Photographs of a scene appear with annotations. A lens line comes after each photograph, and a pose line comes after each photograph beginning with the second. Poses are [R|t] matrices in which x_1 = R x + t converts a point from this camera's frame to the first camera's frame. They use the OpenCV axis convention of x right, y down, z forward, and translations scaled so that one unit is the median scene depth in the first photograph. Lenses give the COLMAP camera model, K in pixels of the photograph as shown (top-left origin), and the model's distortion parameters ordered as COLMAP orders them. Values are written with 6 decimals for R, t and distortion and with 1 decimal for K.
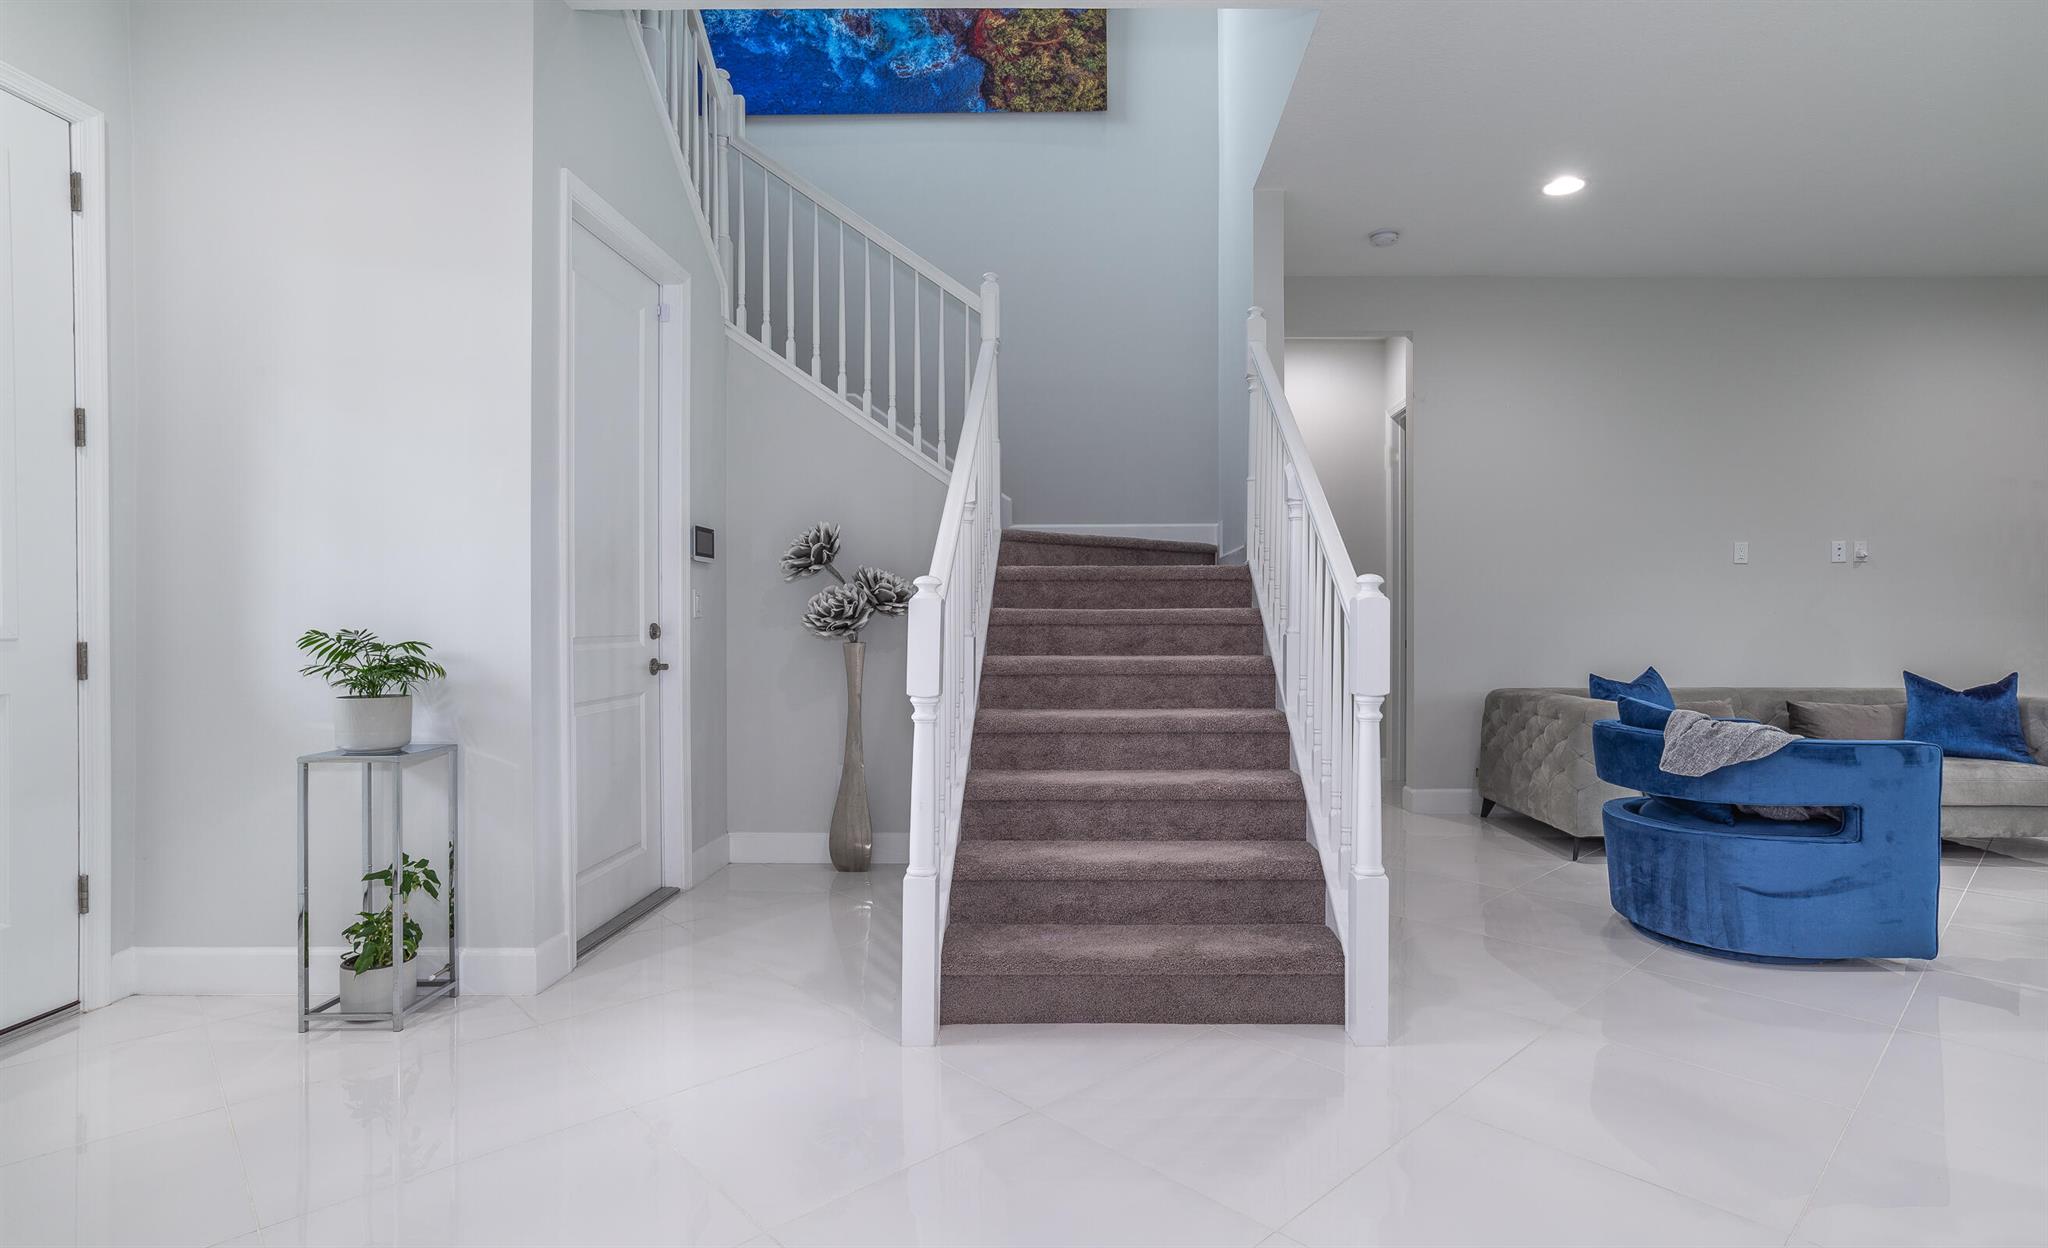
lens RADIAL K [[1013.8, 0, 1010.4], [0, 1013.8, 616.0], [0, 0, 1]] dist [-0.040121, 0.025208]
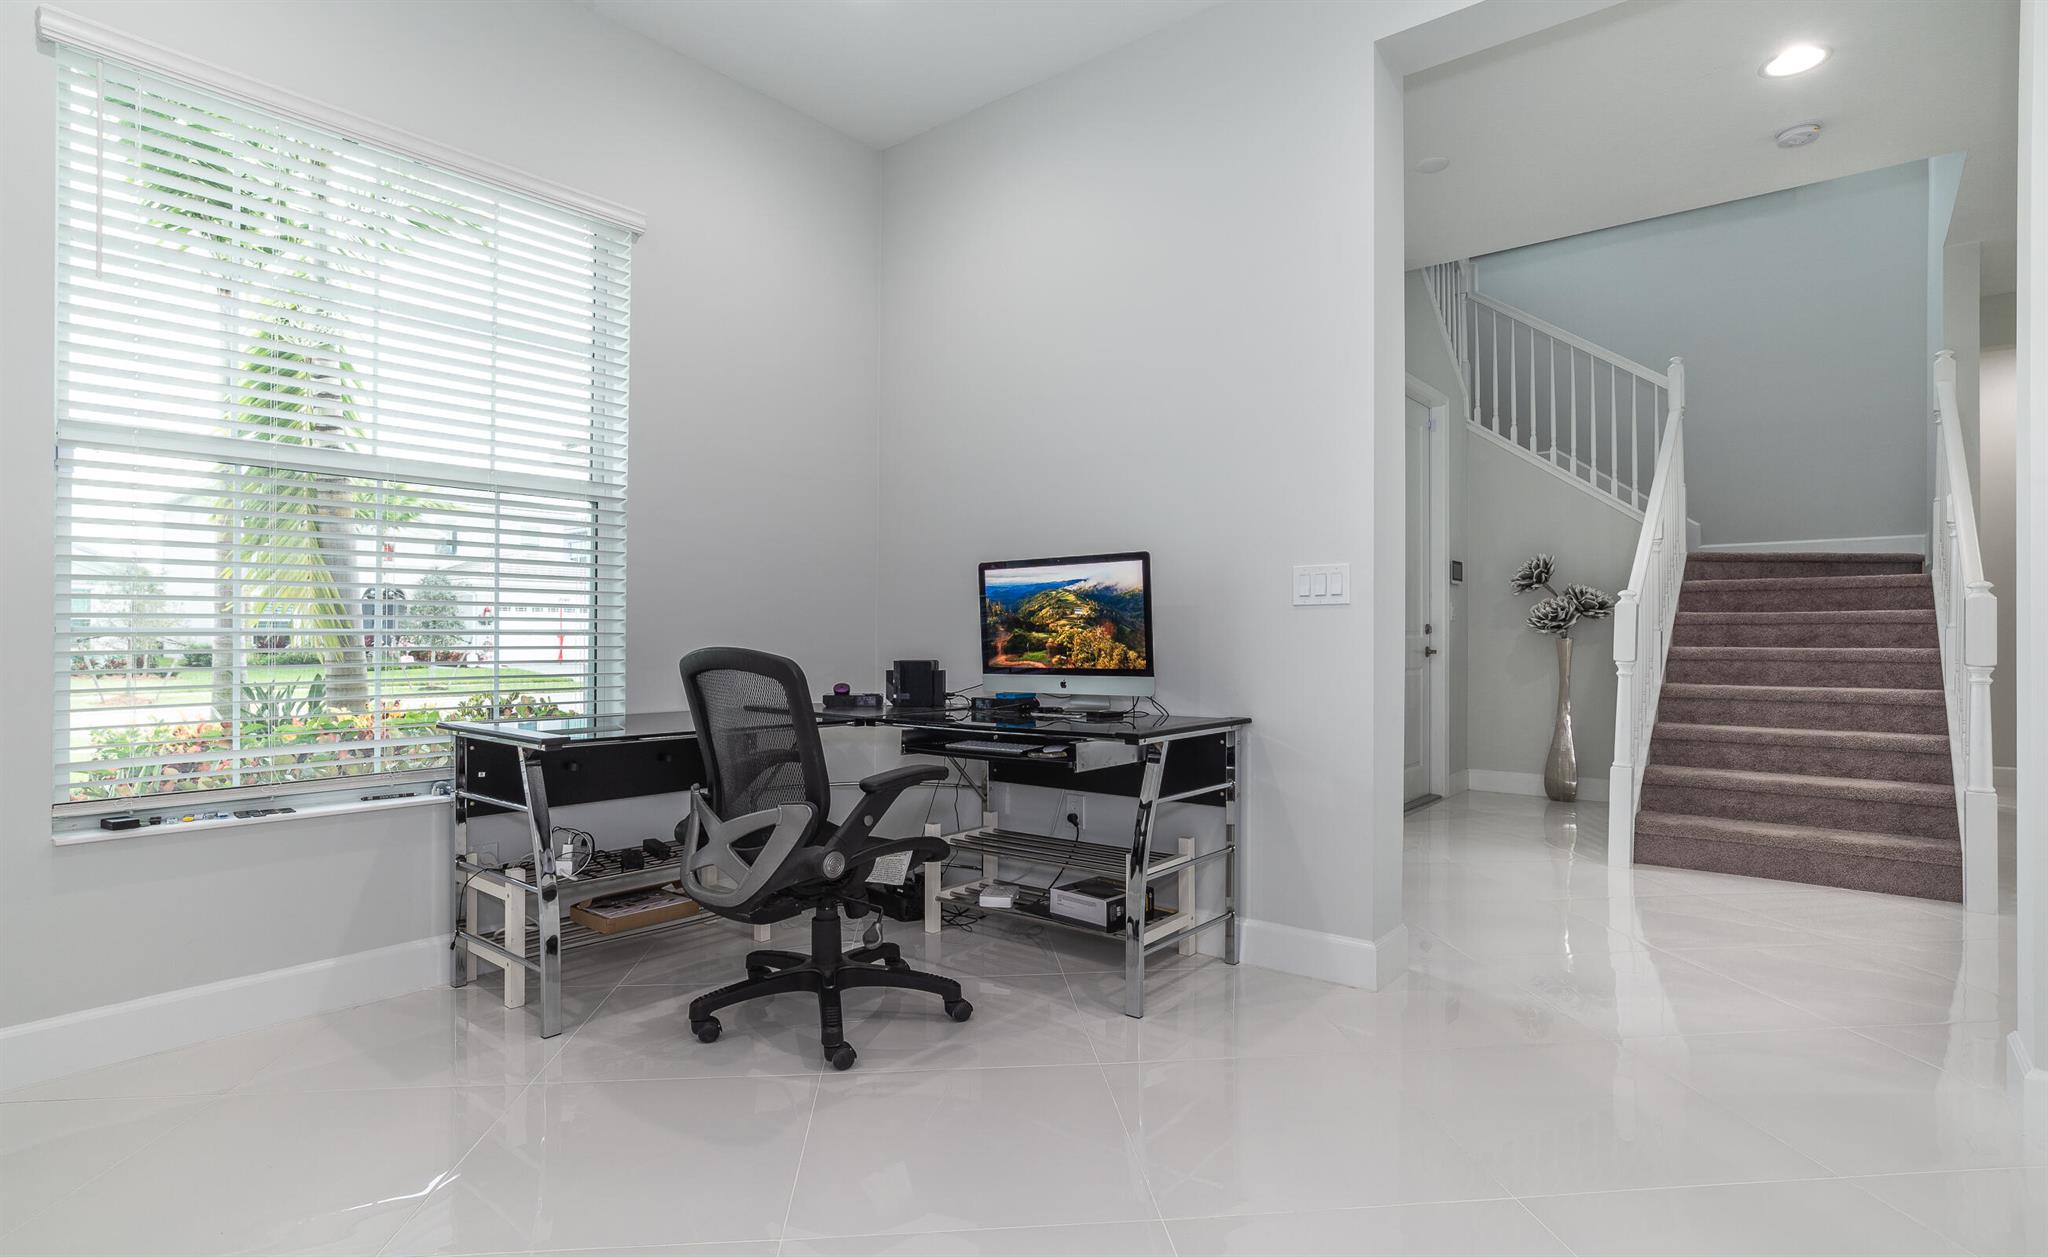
lens RADIAL K [[1036.6, 0, 1030.4], [0, 1036.6, 642.5], [0, 0, 1]] dist [-0.046448, 0.027024]
pose [[0.826198, 0.002339, -0.563375, 0.037752], [0.001549, 0.999978, 0.006424, 0.022967], [0.563377, -0.006180, 0.826177, -0.631561]]
